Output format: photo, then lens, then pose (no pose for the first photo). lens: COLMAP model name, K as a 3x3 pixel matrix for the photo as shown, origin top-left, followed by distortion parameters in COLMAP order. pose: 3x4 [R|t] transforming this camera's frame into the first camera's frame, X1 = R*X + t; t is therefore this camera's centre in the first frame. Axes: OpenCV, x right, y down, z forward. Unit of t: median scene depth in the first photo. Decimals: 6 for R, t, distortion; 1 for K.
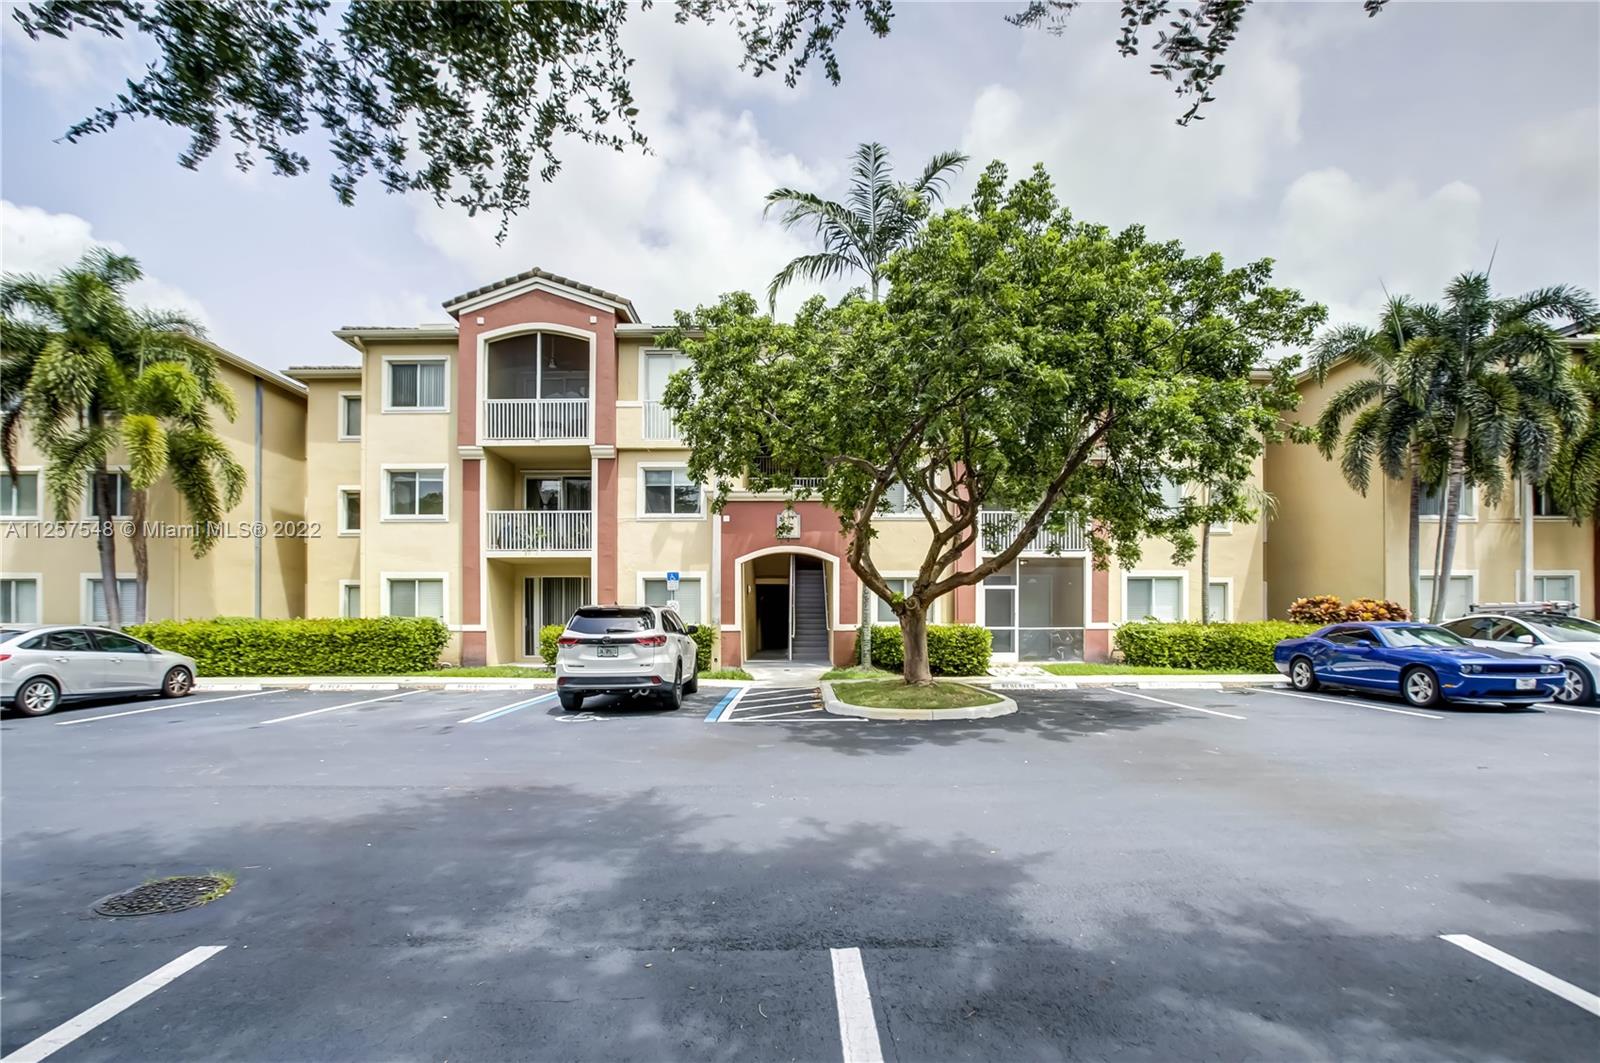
lens RADIAL K [[747.4, 0, 843.8], [0, 747.4, 618.9], [0, 0, 1]] dist [-0.014353, -0.000231]
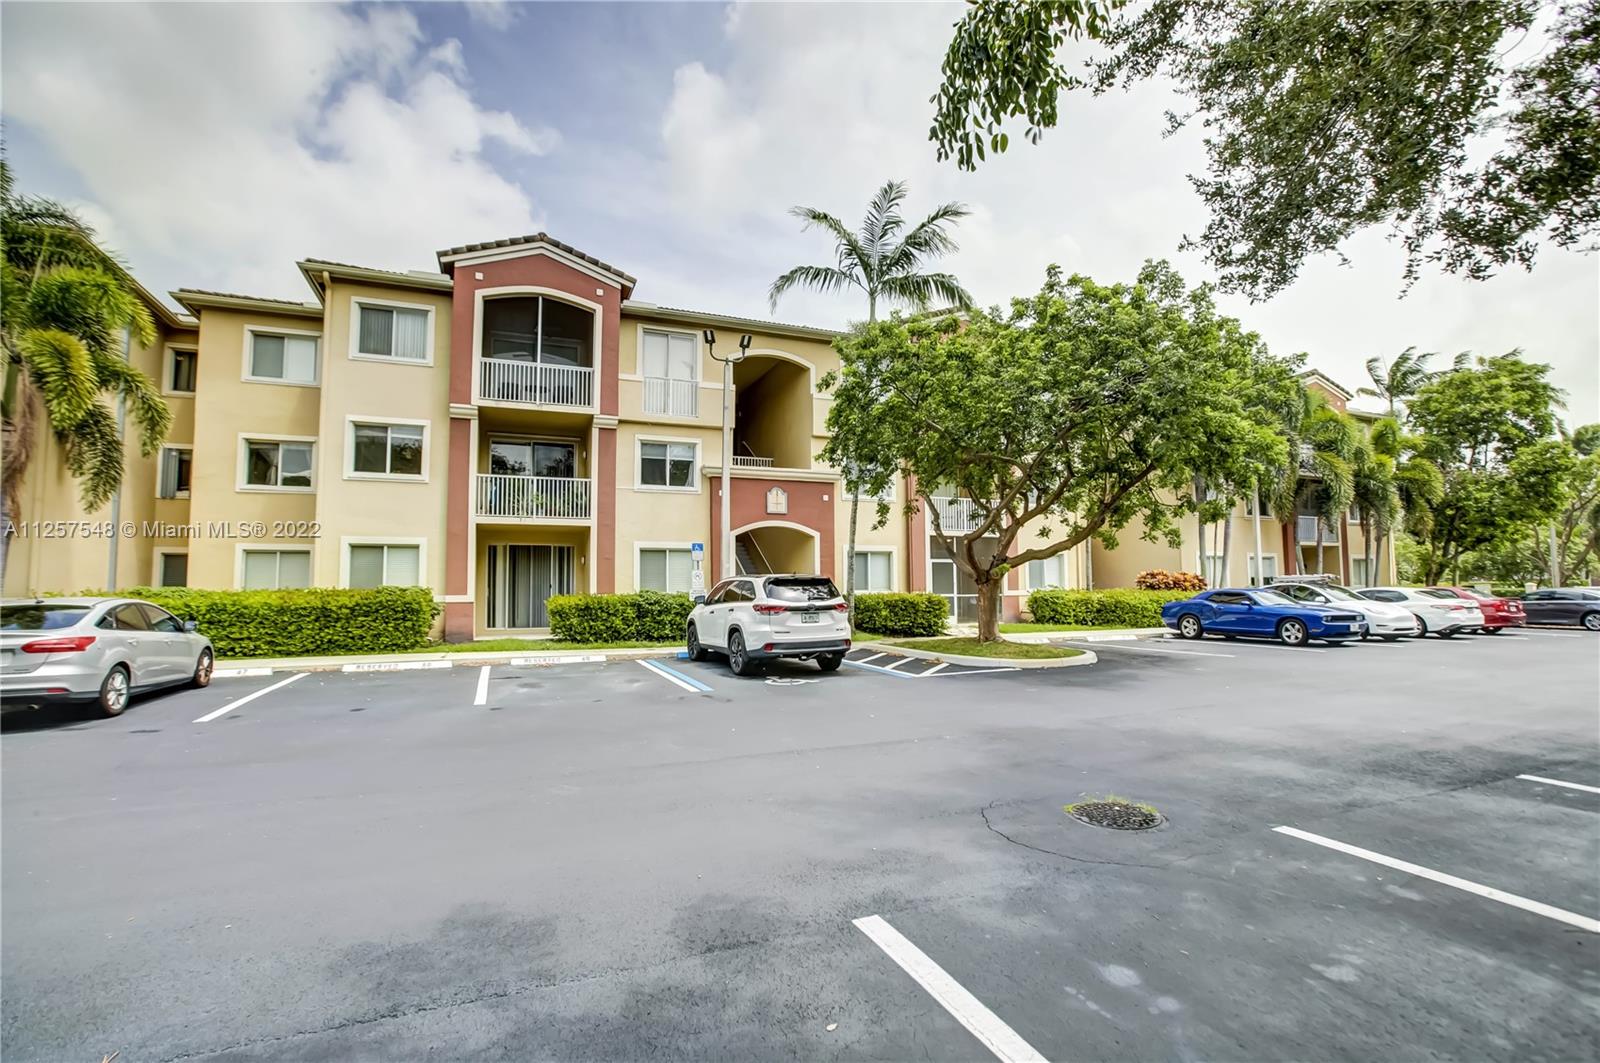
lens RADIAL K [[747.4, 0, 789.0], [0, 747.4, 531.3], [0, 0, 1]] dist [-0.014353, -0.000231]
pose [[0.929706, 0.024243, 0.367504, -0.459639], [0.003299, 0.997243, -0.074130, -0.001488], [-0.368288, 0.070131, 0.927063, -0.011920]]
